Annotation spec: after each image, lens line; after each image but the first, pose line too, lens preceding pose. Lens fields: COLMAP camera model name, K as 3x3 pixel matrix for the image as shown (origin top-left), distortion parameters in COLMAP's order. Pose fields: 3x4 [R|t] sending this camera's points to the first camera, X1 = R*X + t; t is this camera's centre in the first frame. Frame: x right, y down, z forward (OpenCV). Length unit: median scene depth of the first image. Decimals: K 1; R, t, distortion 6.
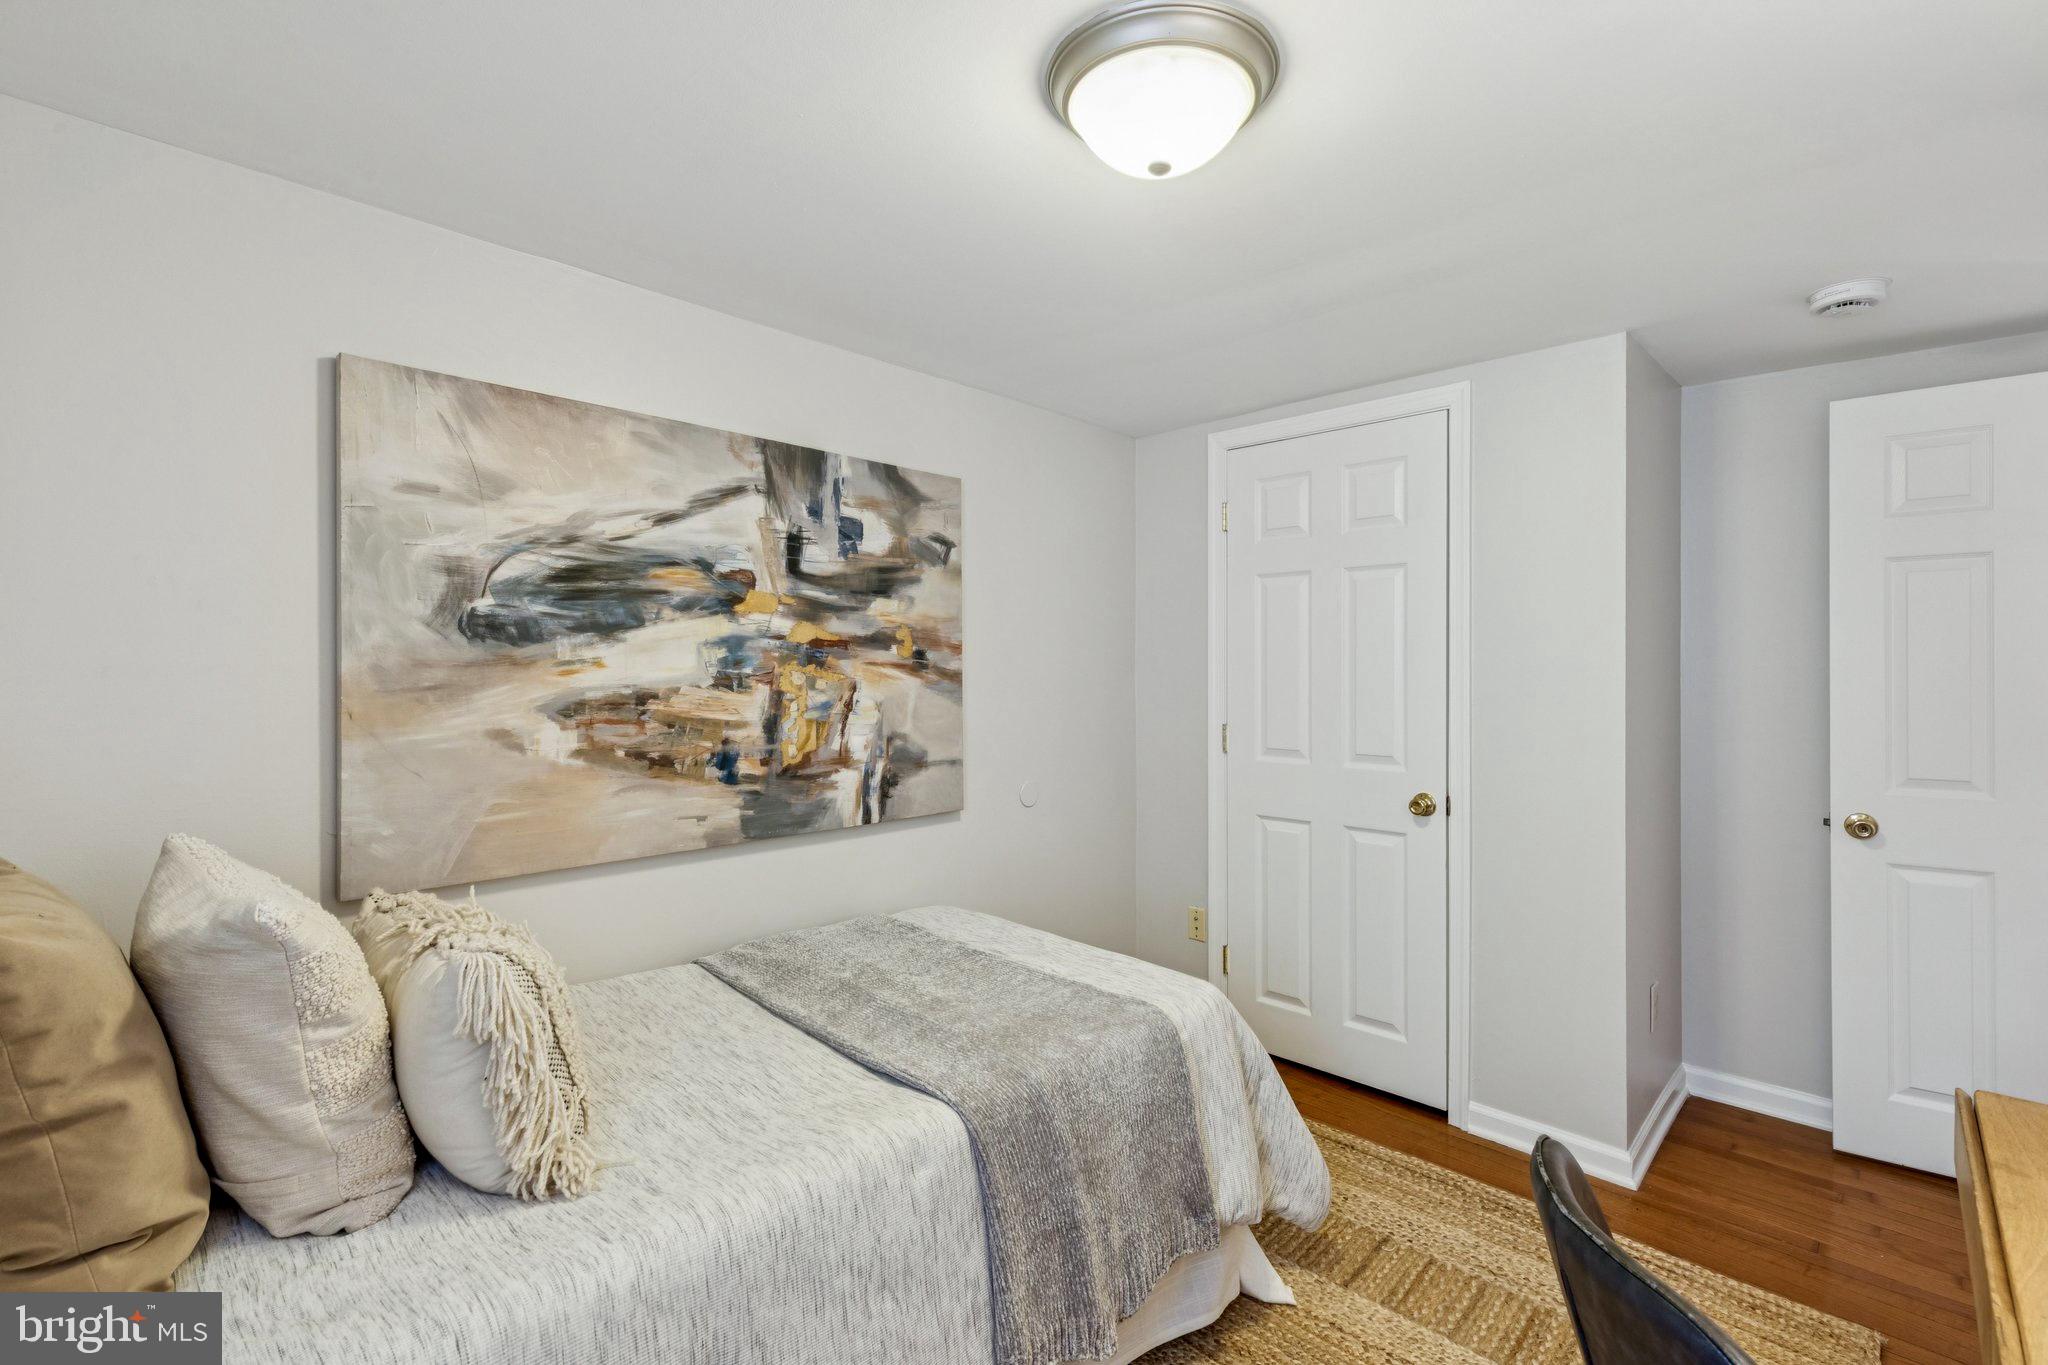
lens RADIAL K [[930.3, 0, 1026.3], [0, 930.3, 677.3], [0, 0, 1]] dist [0.001040, -0.001186]
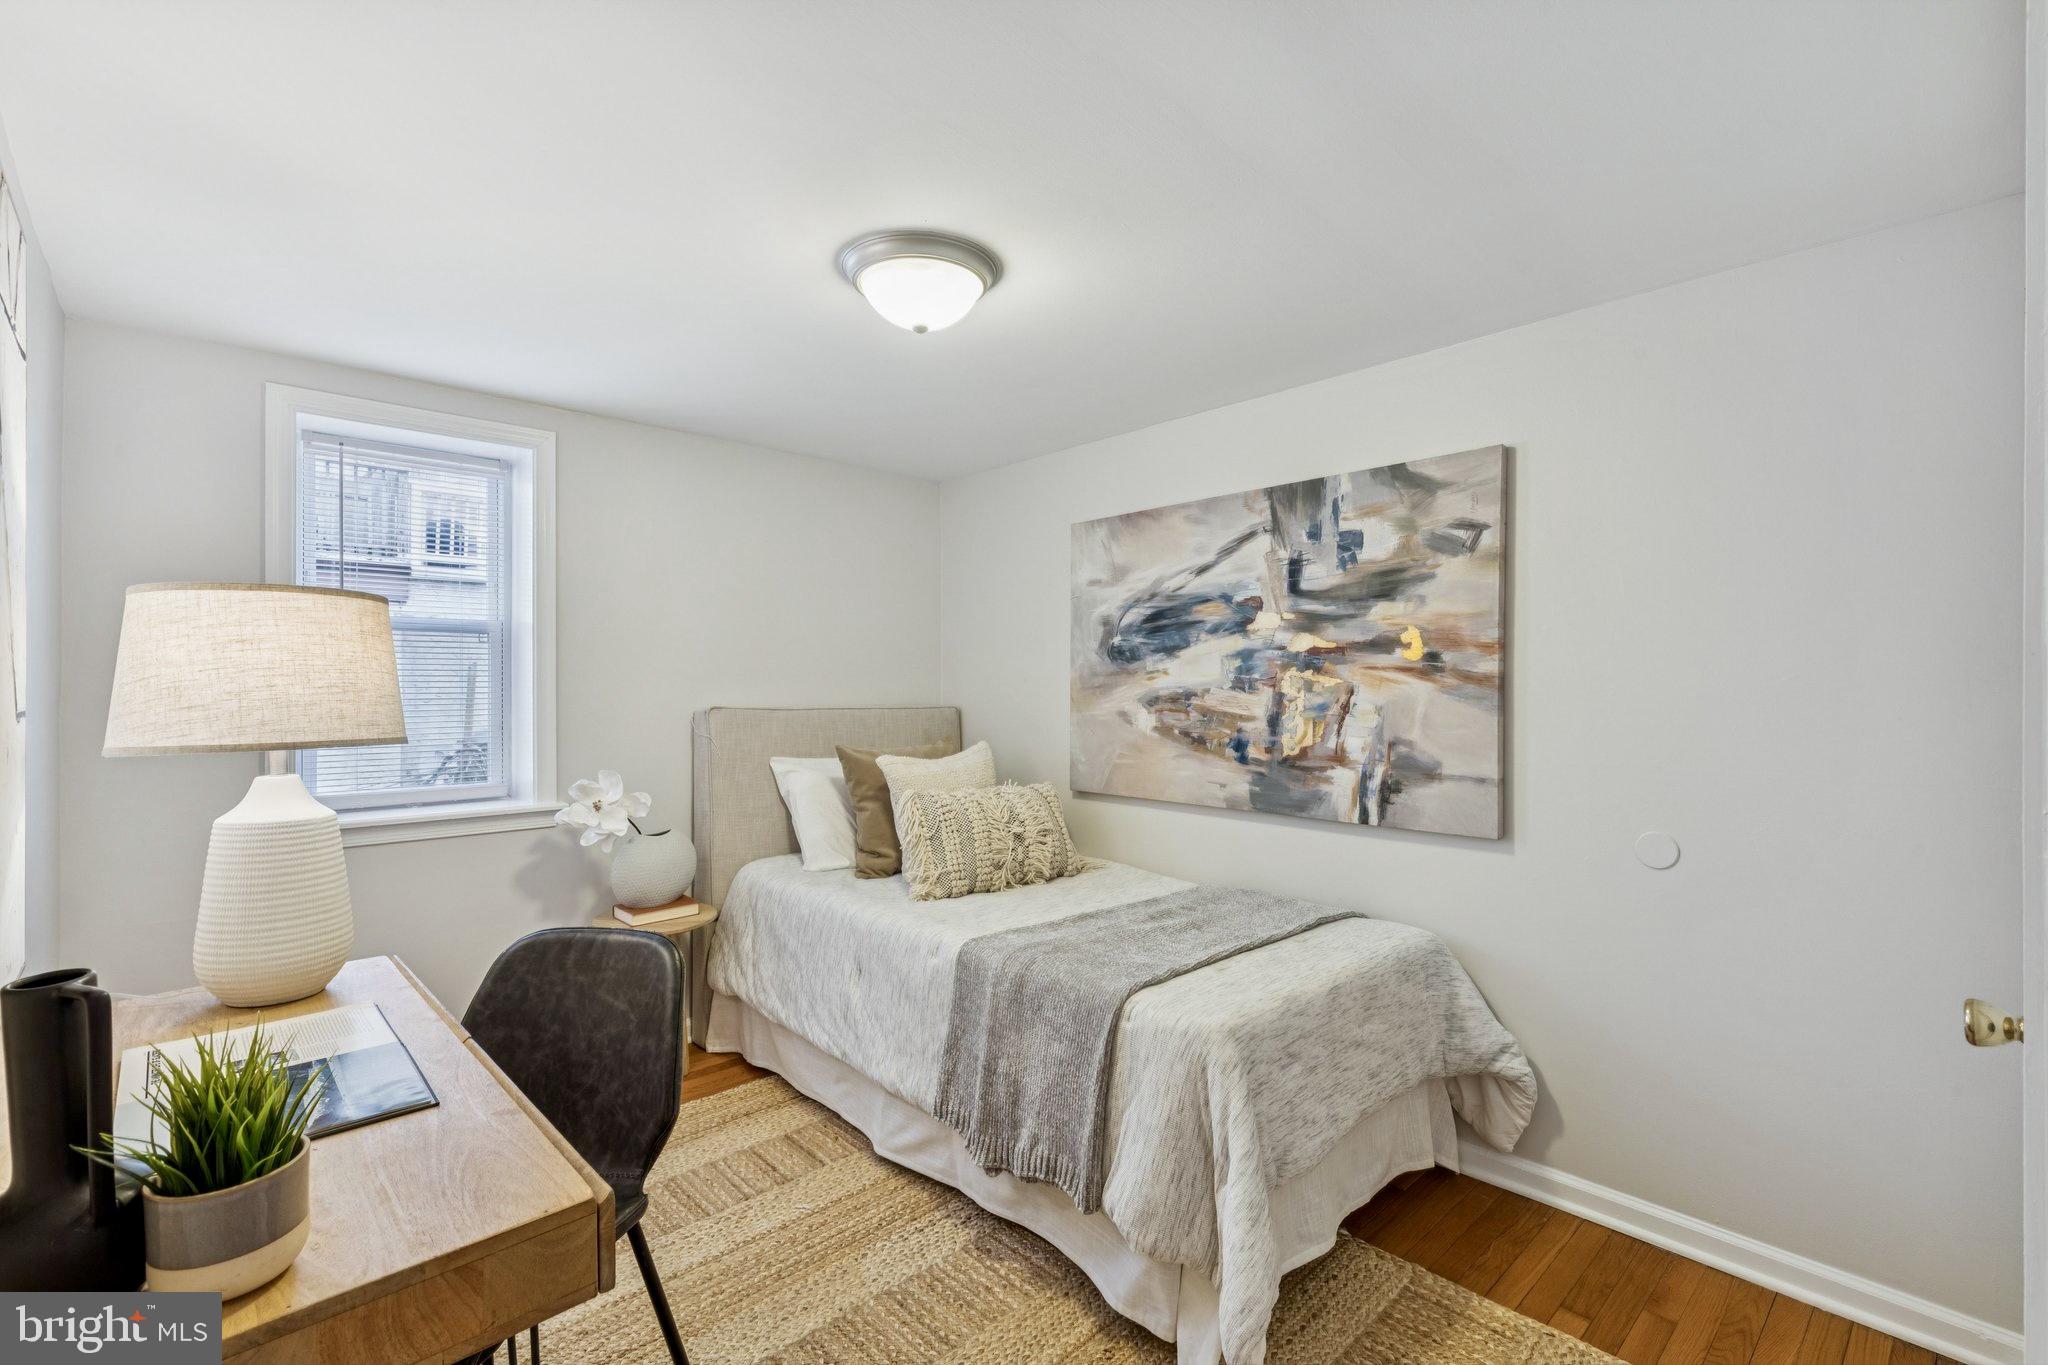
lens RADIAL K [[930.3, 0, 1025.6], [0, 930.3, 685.9], [0, 0, 1]] dist [0.001040, -0.001186]
pose [[-0.083346, 0.002835, -0.996517, 0.982680], [-0.002637, 0.999992, 0.003066, 0.003097], [0.996517, 0.002883, -0.083338, 0.792228]]
